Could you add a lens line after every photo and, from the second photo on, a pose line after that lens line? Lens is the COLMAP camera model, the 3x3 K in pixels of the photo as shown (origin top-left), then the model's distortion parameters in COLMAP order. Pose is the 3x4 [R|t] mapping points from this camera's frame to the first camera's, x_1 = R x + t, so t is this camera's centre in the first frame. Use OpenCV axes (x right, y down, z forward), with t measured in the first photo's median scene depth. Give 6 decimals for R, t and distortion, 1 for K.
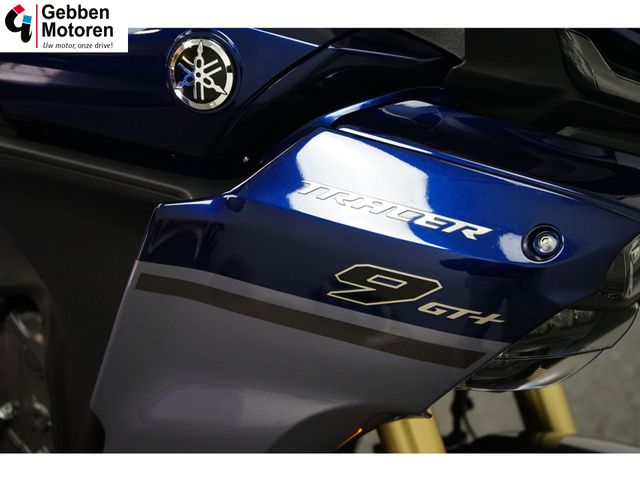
lens RADIAL K [[1008.5, 0, 318.7], [0, 1008.5, 239.5], [0, 0, 1]] dist [-0.007707, 0.000000]
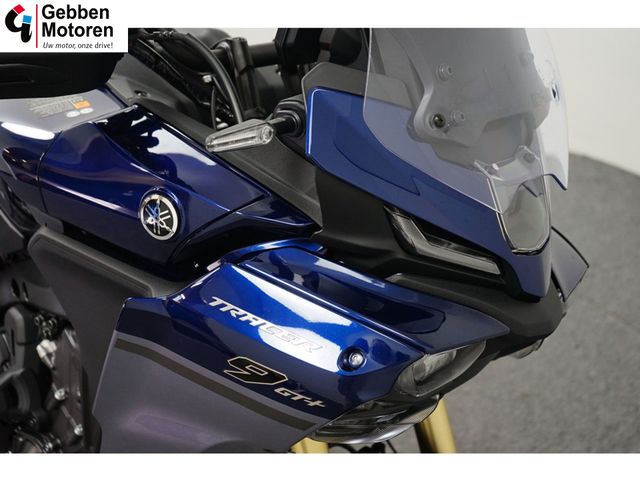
lens RADIAL K [[913.2, 0, 321.4], [0, 913.2, 240.8], [0, 0, 1]] dist [0.010492, 0.000000]
pose [[0.987474, 0.090074, -0.129545, 0.310813], [-0.083144, 0.994851, 0.057955, -0.231155], [0.134098, -0.046458, 0.989878, -0.339590]]
